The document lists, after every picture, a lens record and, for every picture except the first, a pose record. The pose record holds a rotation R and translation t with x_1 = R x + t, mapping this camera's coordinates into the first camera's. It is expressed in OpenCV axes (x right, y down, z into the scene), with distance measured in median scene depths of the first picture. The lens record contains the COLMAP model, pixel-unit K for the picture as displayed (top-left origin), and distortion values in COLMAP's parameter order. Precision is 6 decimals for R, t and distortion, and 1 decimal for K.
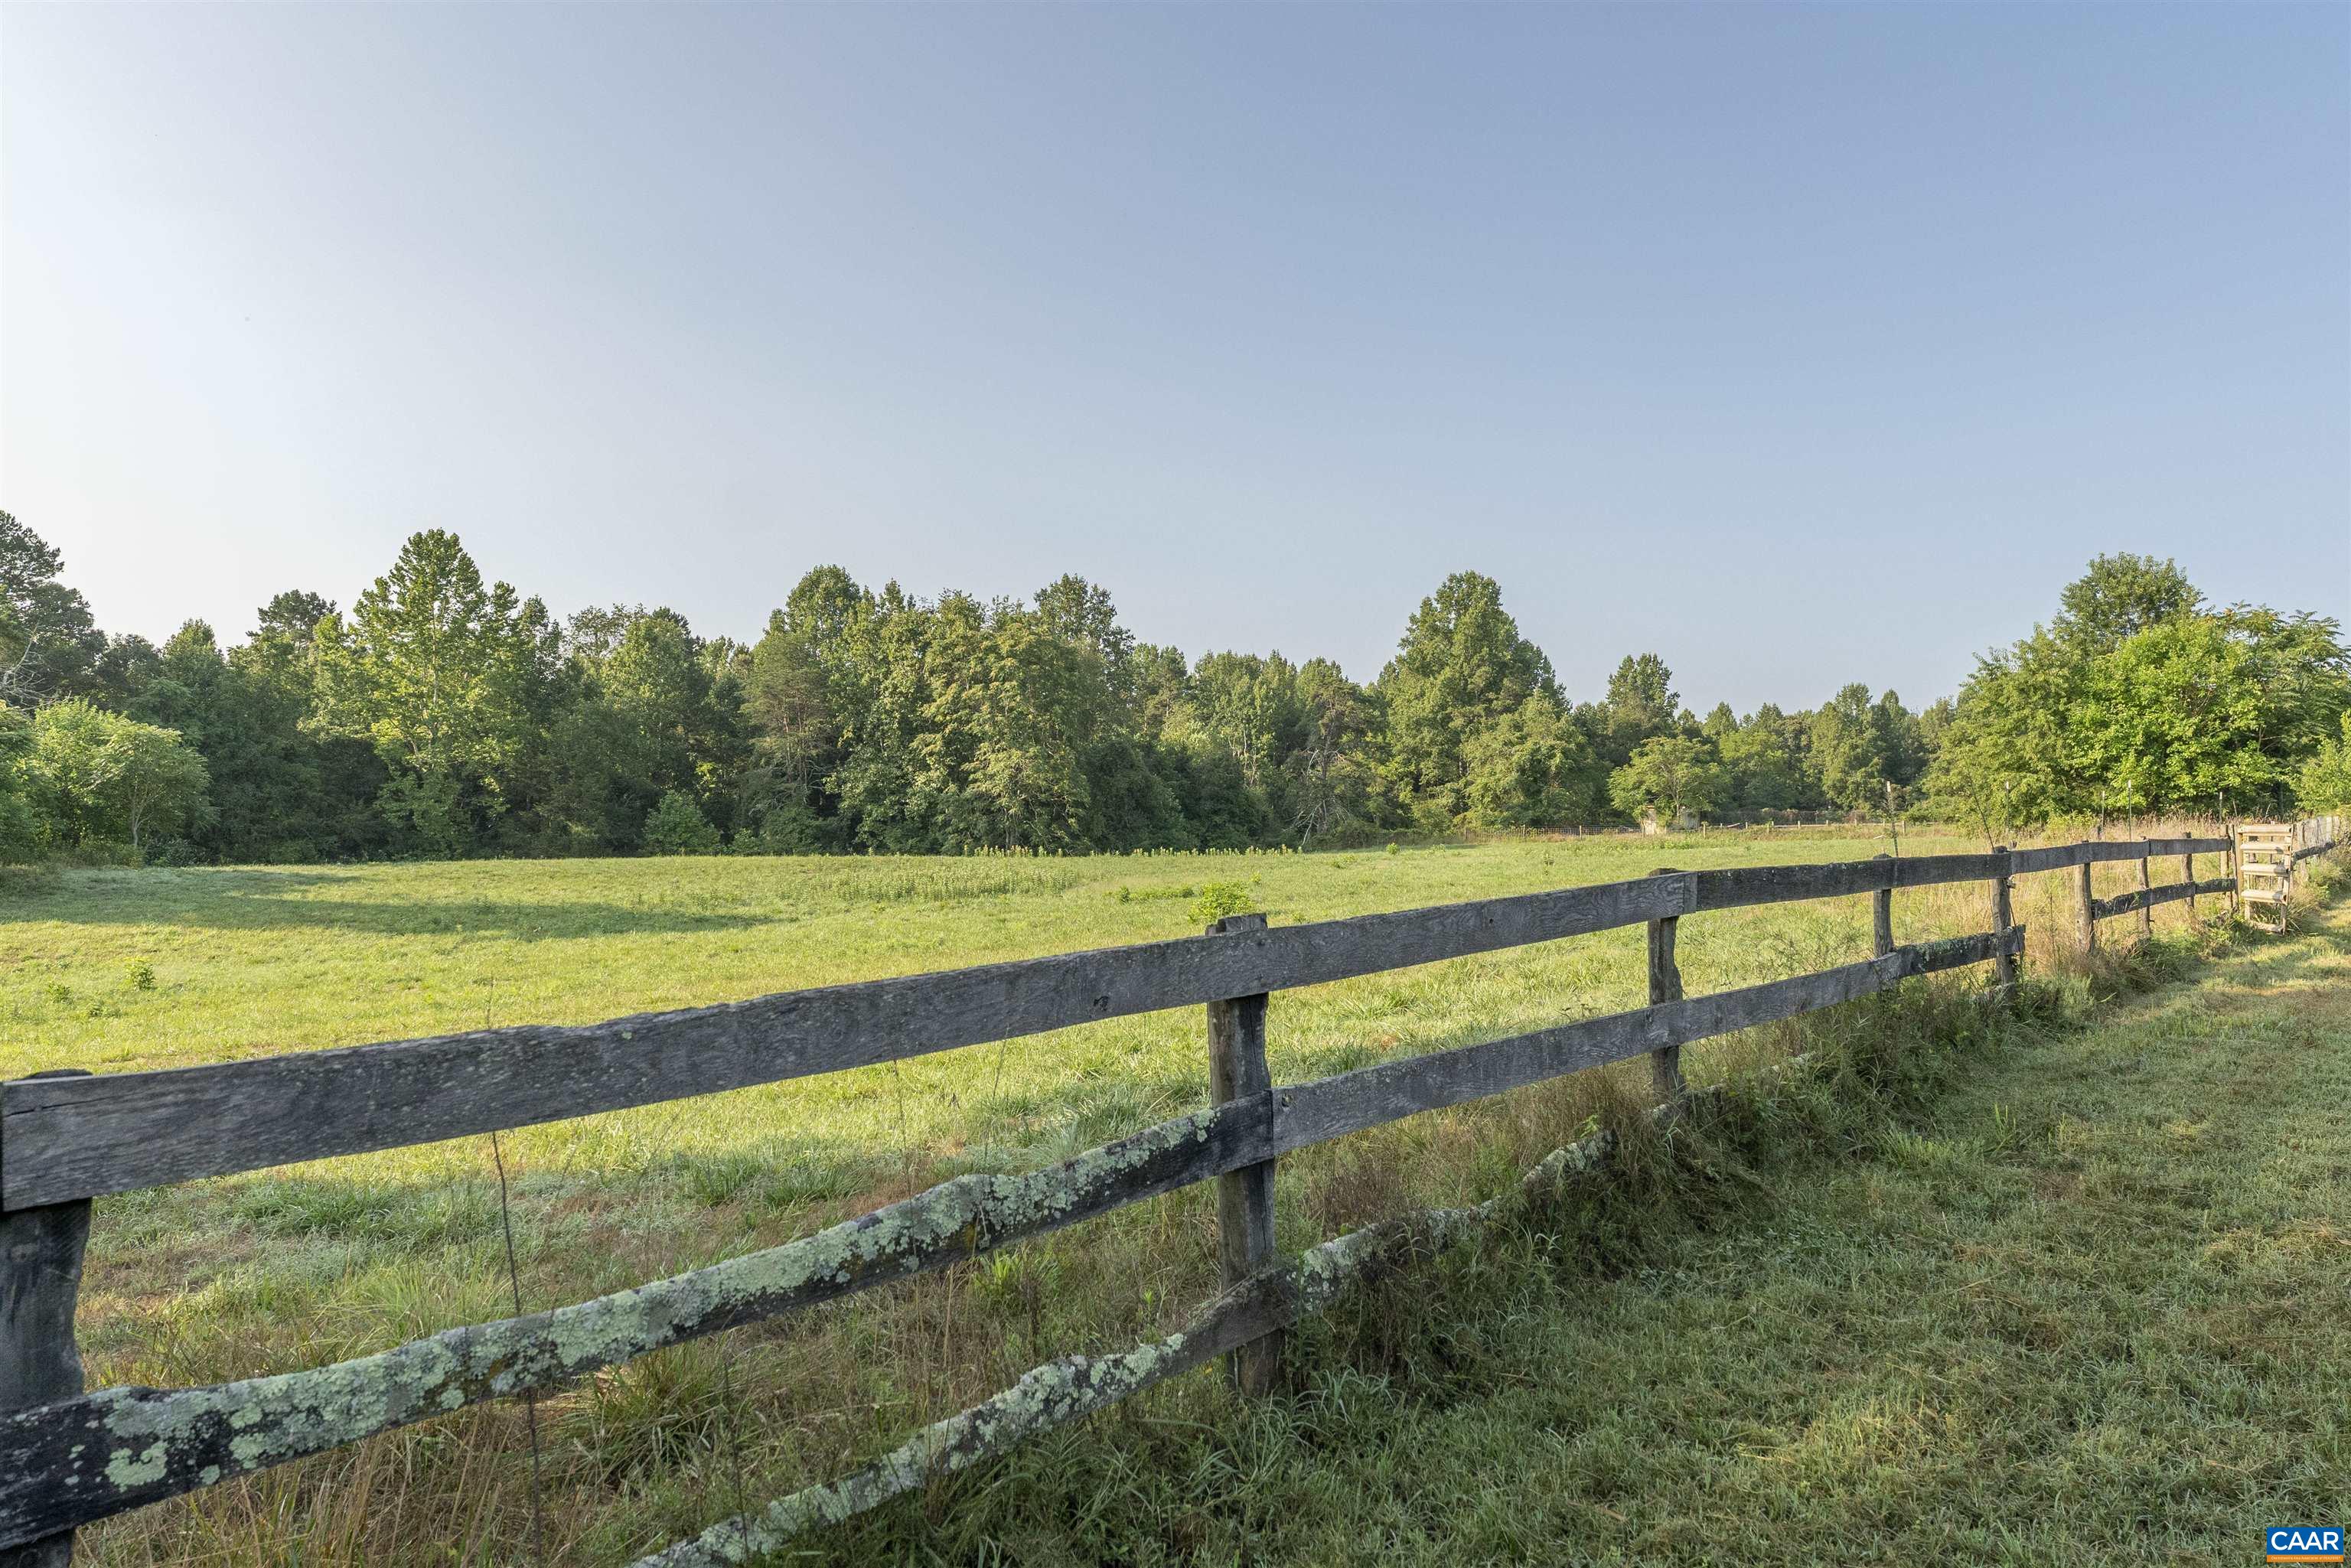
lens RADIAL K [[1452.2, 0, 1172.5], [0, 1452.2, 781.6], [0, 0, 1]] dist [-0.003600, -0.001812]
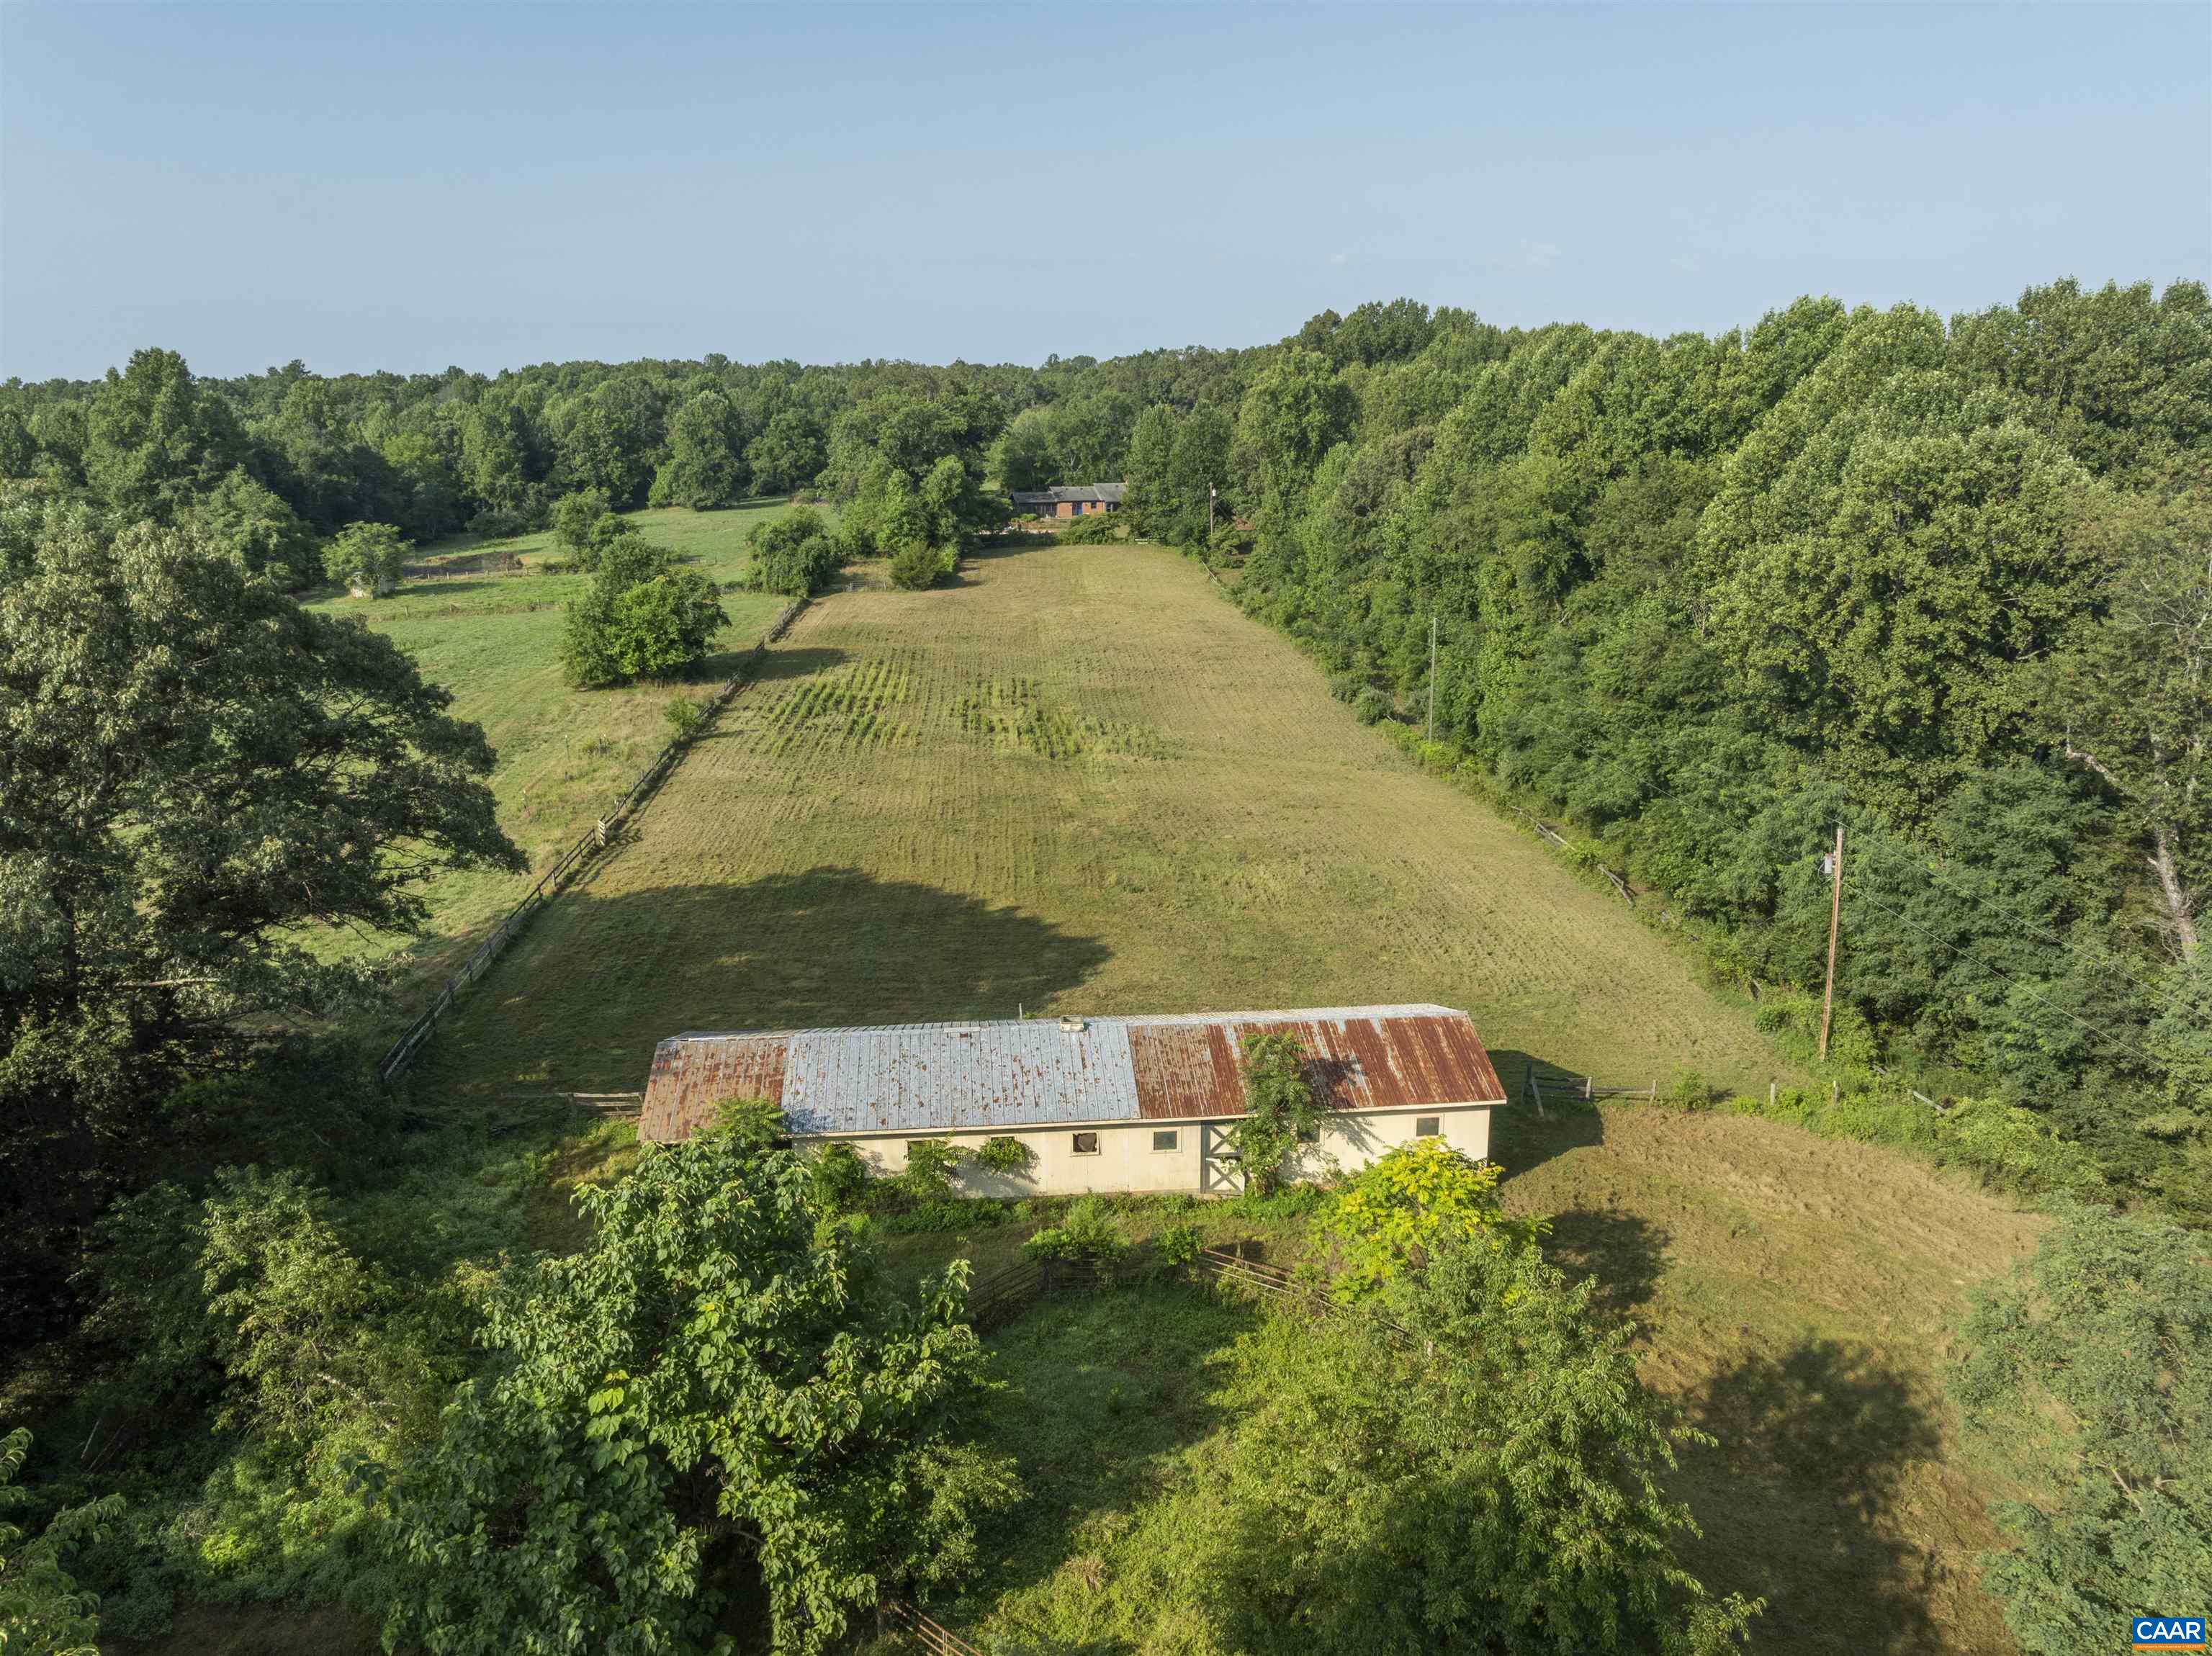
lens RADIAL K [[1538.5, 0, 1105.0], [0, 1538.5, 824.7], [0, 0, 1]] dist [-0.043383, -0.000686]
pose [[0.693238, -0.198703, 0.692776, -0.163591], [-0.017862, 0.956210, 0.292135, -0.150531], [-0.720488, -0.214893, 0.659332, -0.361918]]
